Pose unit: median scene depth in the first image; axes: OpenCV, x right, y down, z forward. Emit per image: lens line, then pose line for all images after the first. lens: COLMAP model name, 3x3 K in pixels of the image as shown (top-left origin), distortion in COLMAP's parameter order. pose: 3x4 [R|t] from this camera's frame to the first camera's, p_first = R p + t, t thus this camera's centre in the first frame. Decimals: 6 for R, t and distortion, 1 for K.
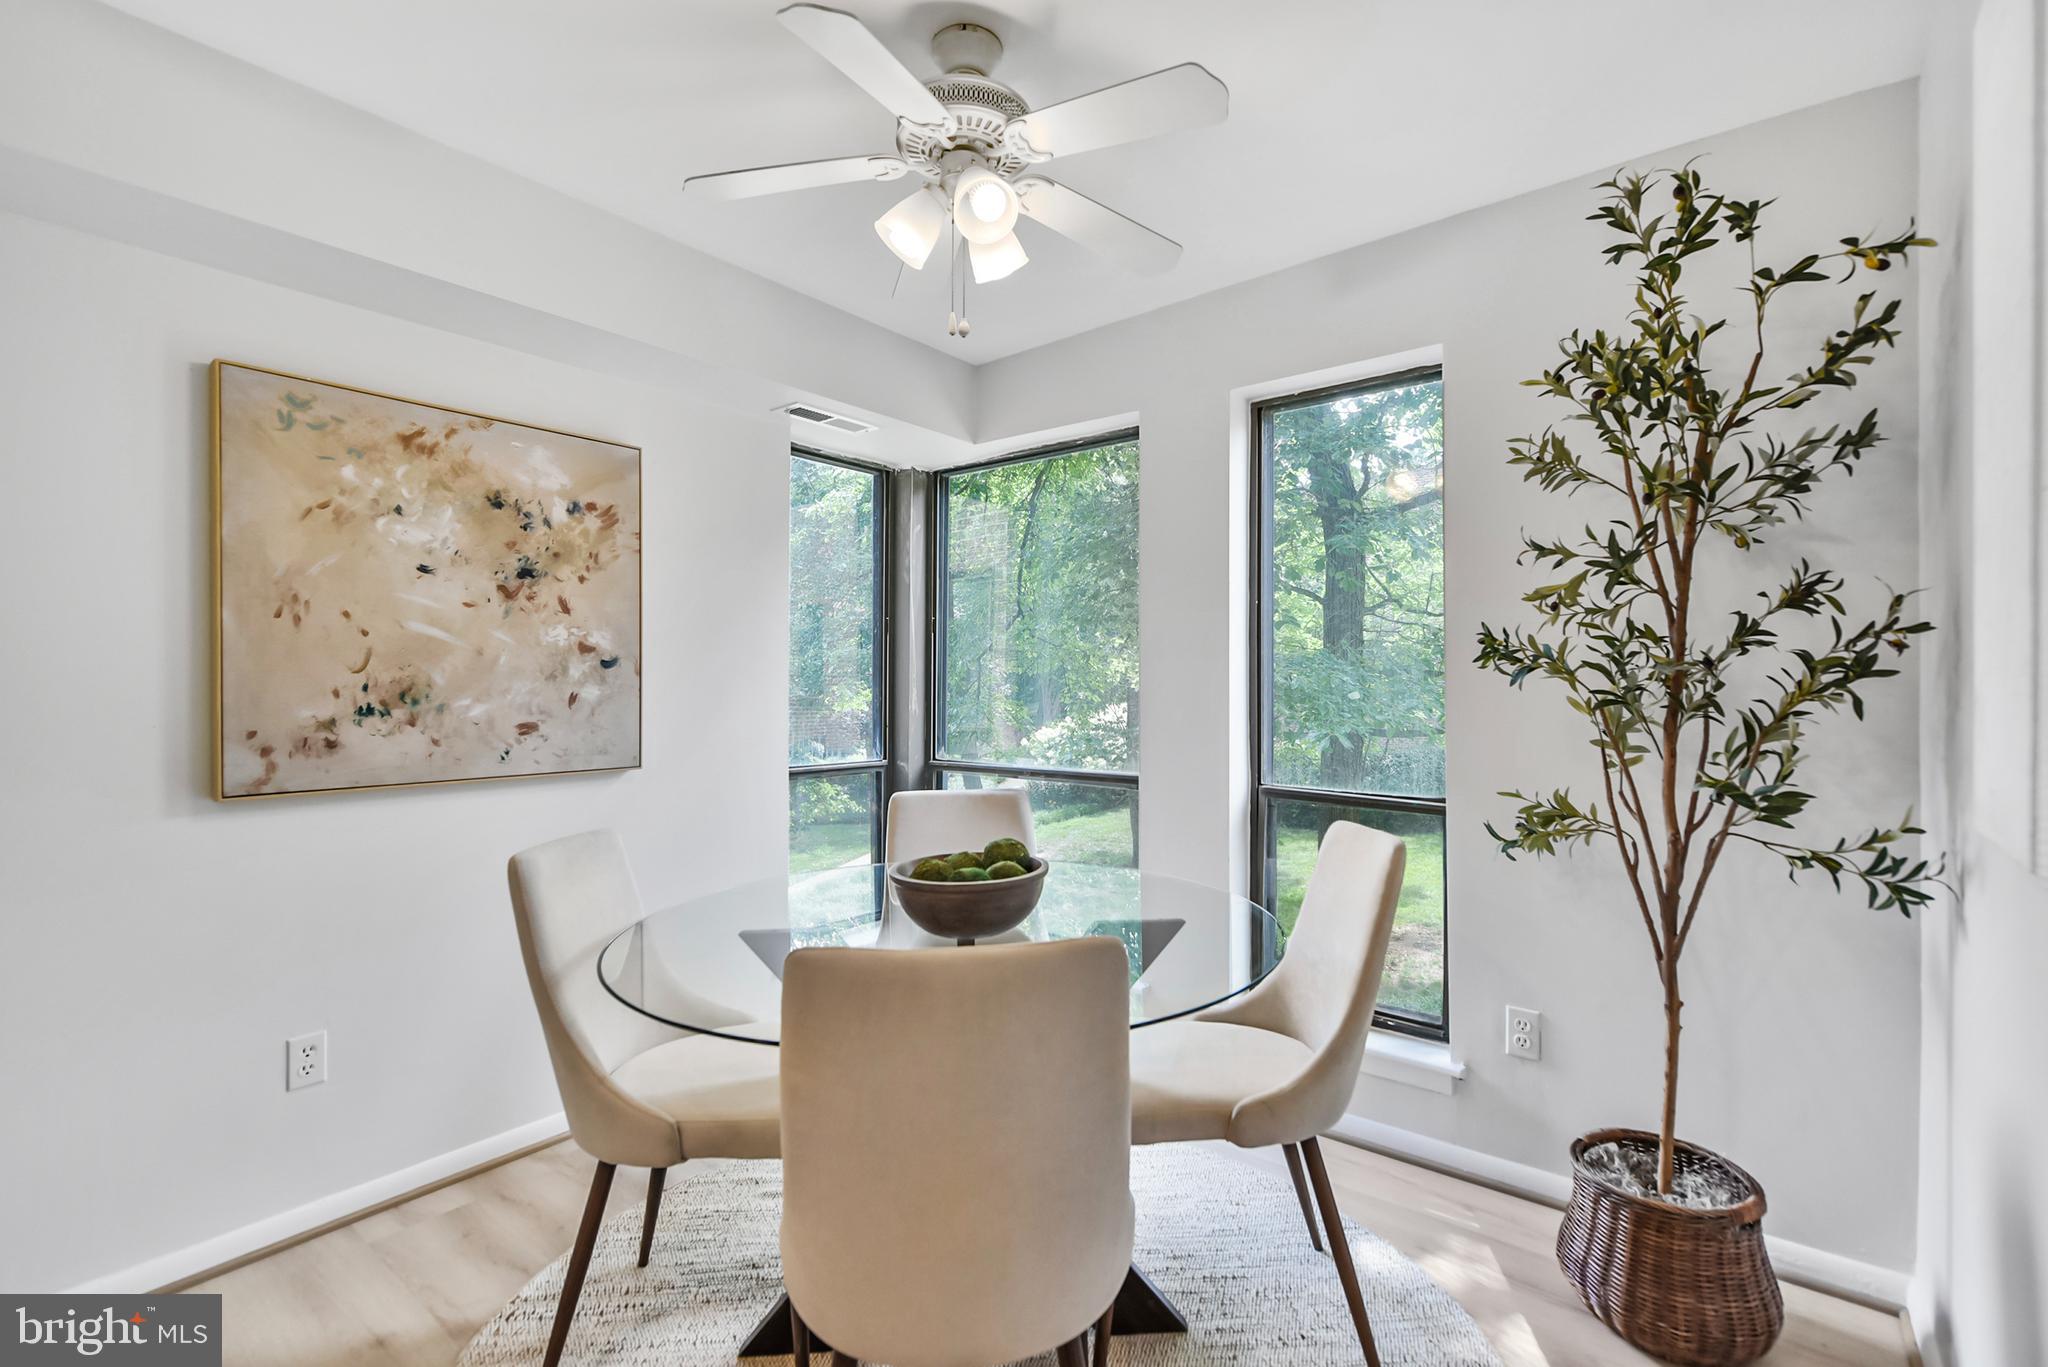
lens RADIAL K [[832.0, 0, 1030.5], [0, 832.0, 675.0], [0, 0, 1]] dist [-0.019575, -0.000209]
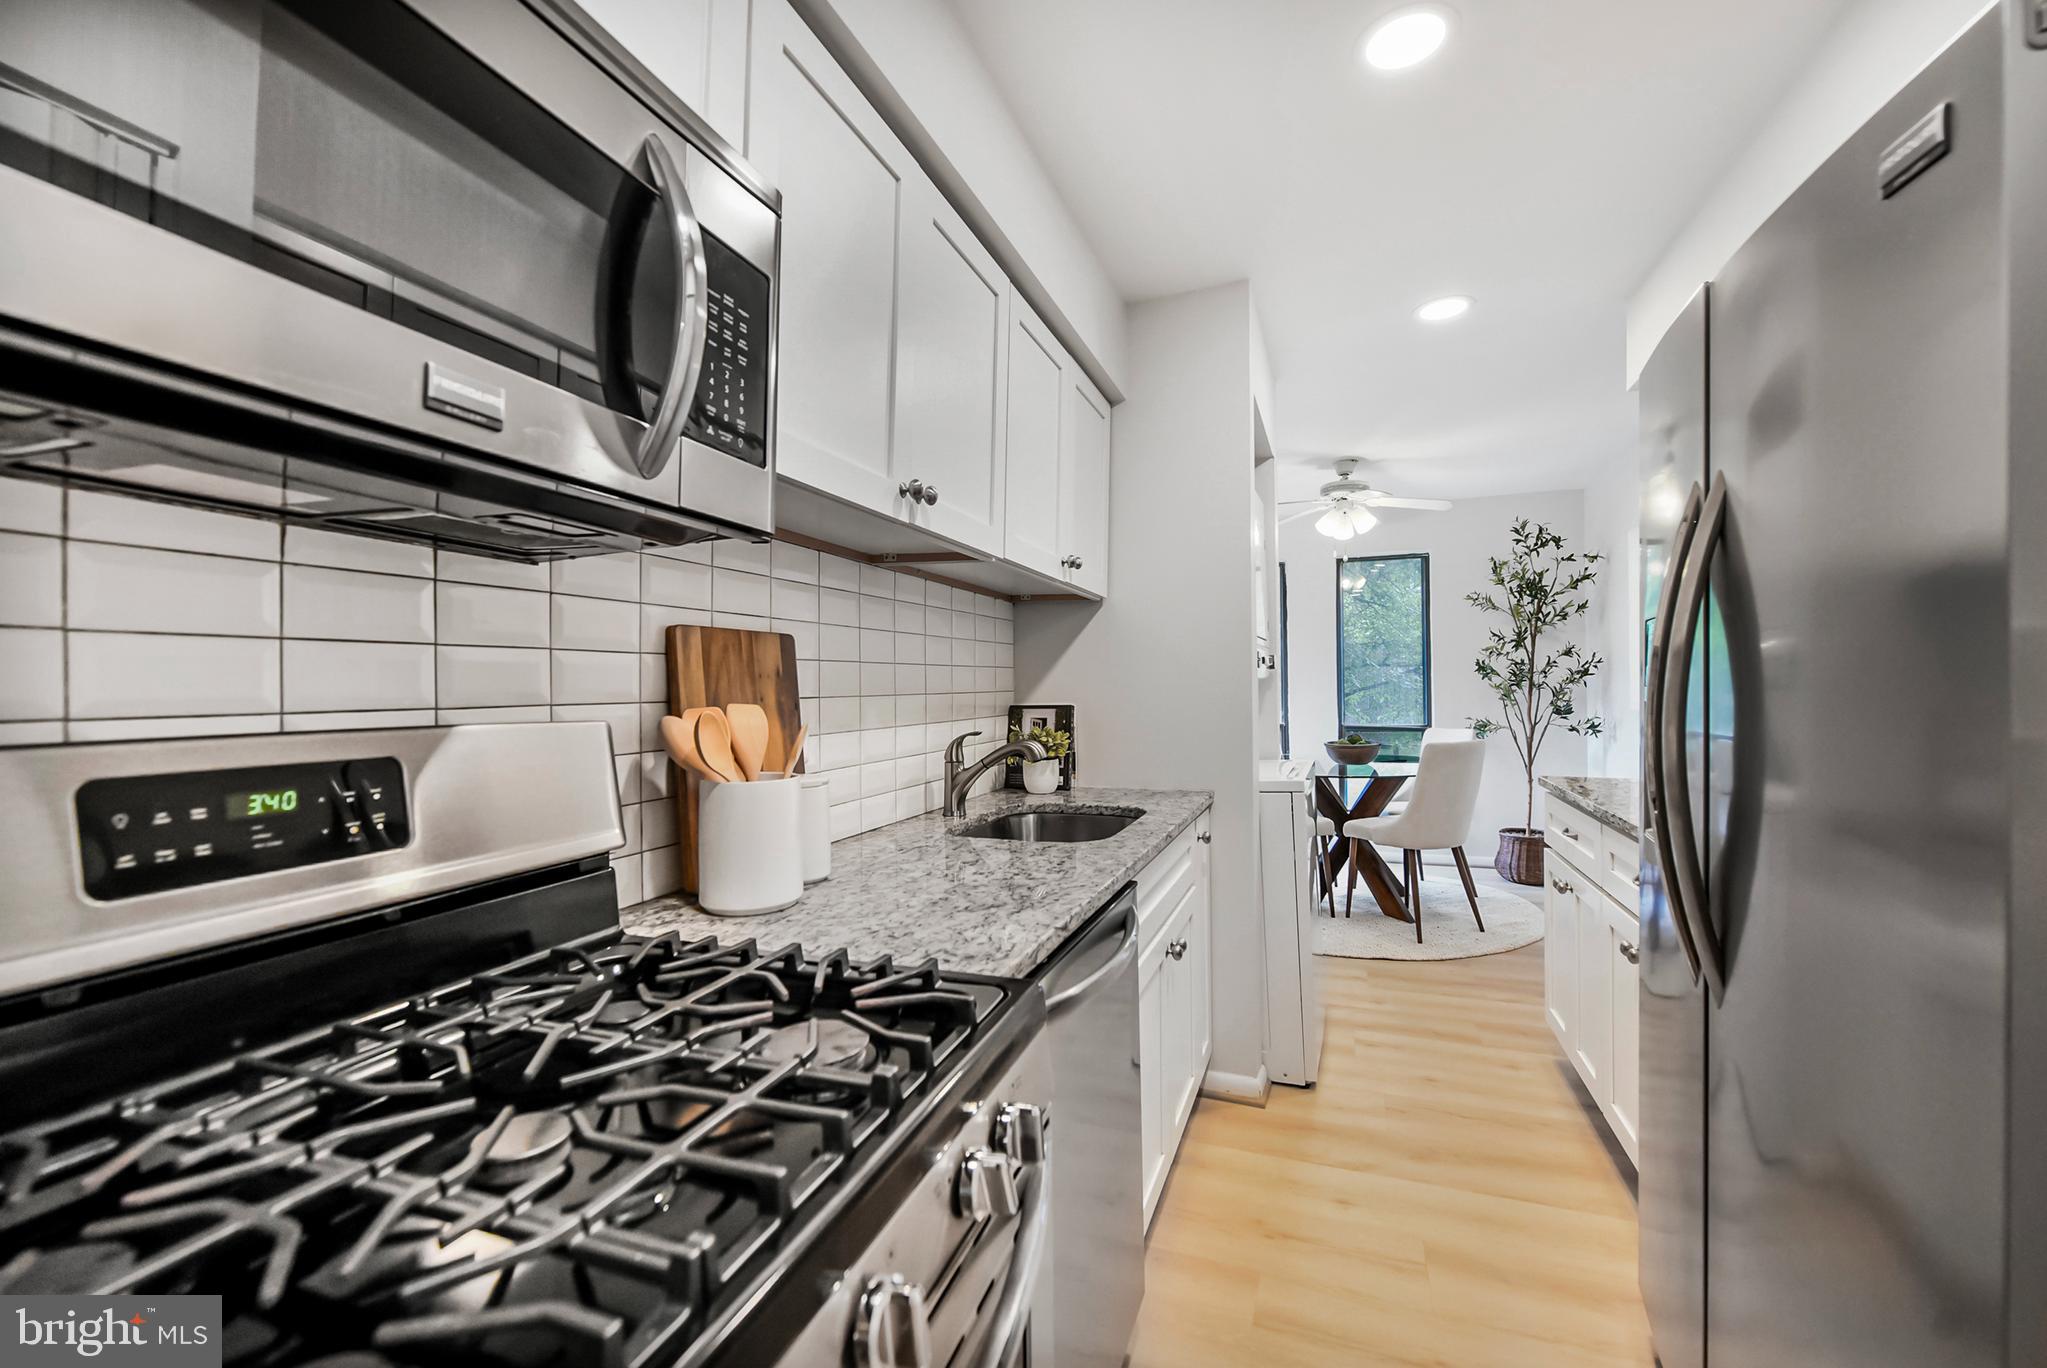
lens RADIAL K [[811.8, 0, 1025.7], [0, 811.8, 685.9], [0, 0, 1]] dist [0.013336, 0.000414]
pose [[0.954955, -0.002269, 0.296742, -2.178306], [0.003151, 0.999992, -0.002494, 0.044363], [-0.296734, 0.003317, 0.954954, -1.545863]]
